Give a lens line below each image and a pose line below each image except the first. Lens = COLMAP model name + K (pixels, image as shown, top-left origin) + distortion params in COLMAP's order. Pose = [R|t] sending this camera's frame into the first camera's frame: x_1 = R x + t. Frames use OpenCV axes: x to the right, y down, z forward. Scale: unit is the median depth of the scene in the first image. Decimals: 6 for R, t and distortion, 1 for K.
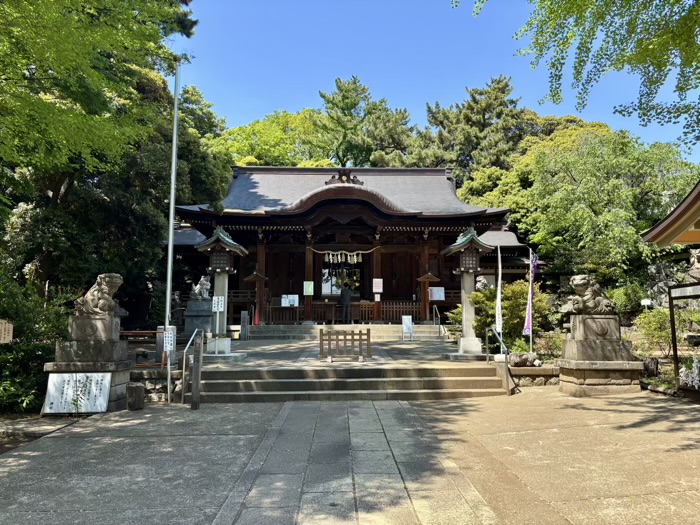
lens RADIAL K [[525.7, 0, 356.1], [0, 525.7, 261.3], [0, 0, 1]] dist [0.091128, -0.115983]
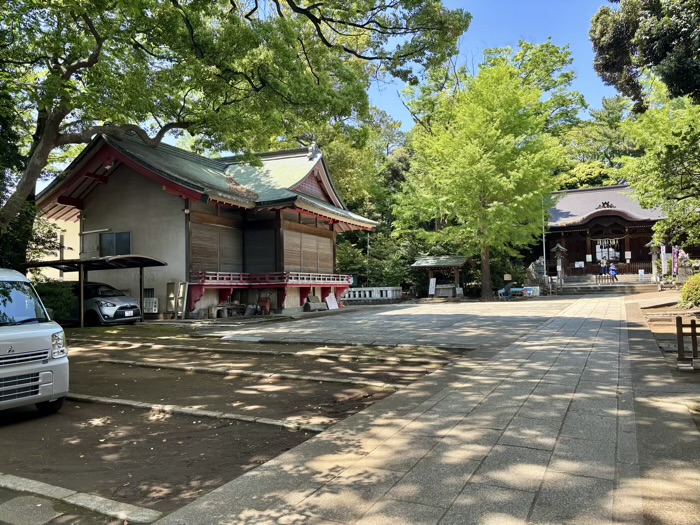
lens RADIAL K [[514.8, 0, 349.4], [0, 514.8, 265.6], [0, 0, 1]] dist [0.074920, -0.110952]
pose [[0.870780, -0.039076, -0.490118, 0.088100], [0.080089, 0.994796, 0.062979, -0.121280], [0.485106, -0.094094, 0.869378, -1.205901]]
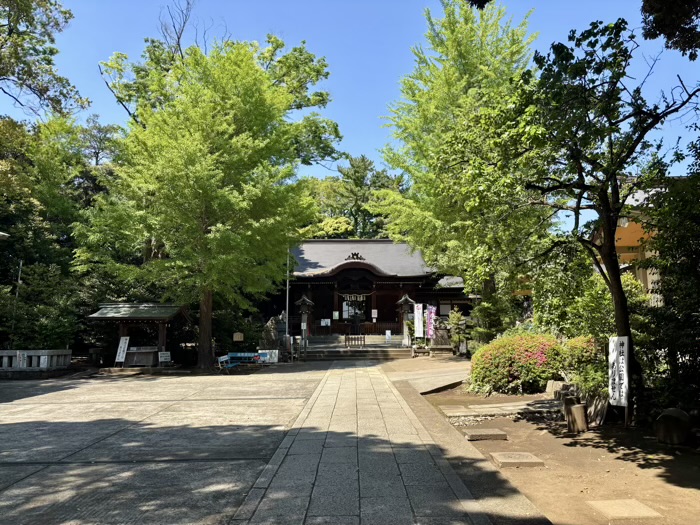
lens RADIAL K [[514.8, 0, 349.4], [0, 514.8, 265.6], [0, 0, 1]] dist [0.074920, -0.110952]
pose [[0.999099, -0.010706, -0.041064, 0.030017], [0.009832, 0.999722, -0.021431, -0.080067], [0.041282, 0.021008, 0.998927, -0.754406]]
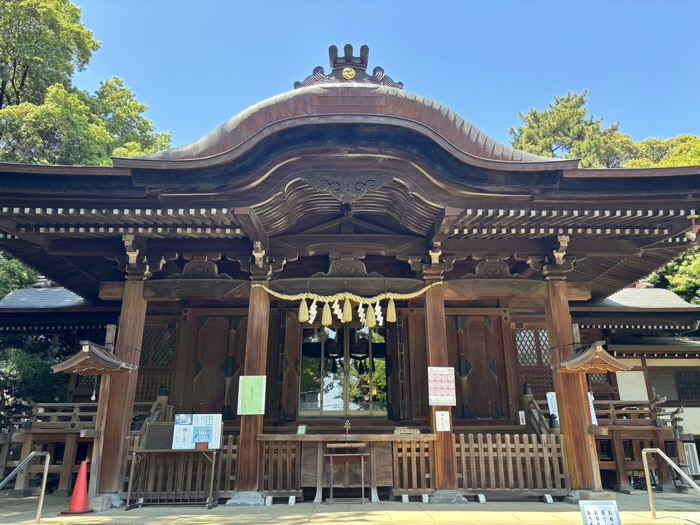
lens RADIAL K [[525.7, 0, 356.1], [0, 525.7, 261.3], [0, 0, 1]] dist [0.091128, -0.115983]
pose [[0.999827, -0.009870, -0.015775, -0.011836], [0.006344, 0.977748, -0.209686, 0.038236], [0.017493, 0.209550, 0.977641, 0.624468]]
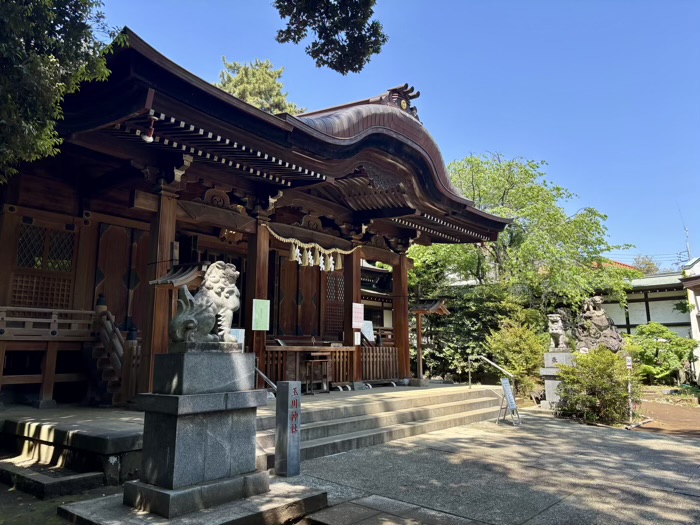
lens RADIAL K [[525.7, 0, 356.1], [0, 525.7, 261.3], [0, 0, 1]] dist [0.091128, -0.115983]
pose [[0.653256, 0.126678, 0.746465, -0.381241], [-0.089467, 0.991912, -0.090036, 0.039115], [-0.751833, -0.007967, 0.659306, 0.643684]]
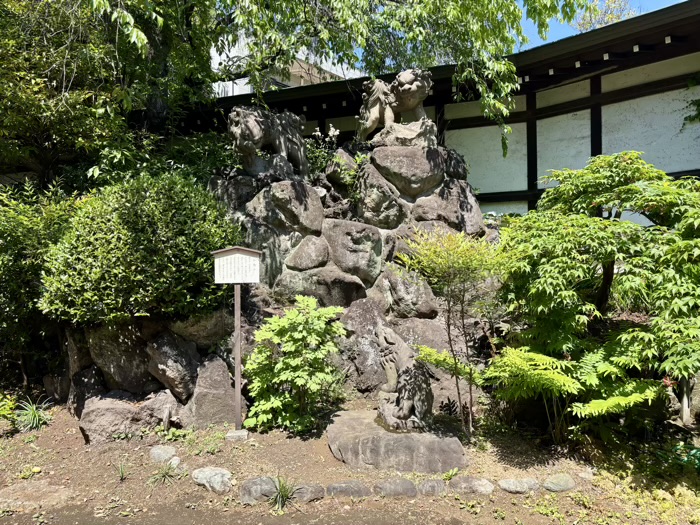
lens RADIAL K [[514.8, 0, 349.4], [0, 514.8, 265.6], [0, 0, 1]] dist [0.074920, -0.110952]
pose [[0.652578, 0.016041, 0.757552, 0.403641], [-0.094984, 0.993621, 0.060782, 0.056780], [-0.751744, -0.111620, 0.649939, 0.795503]]
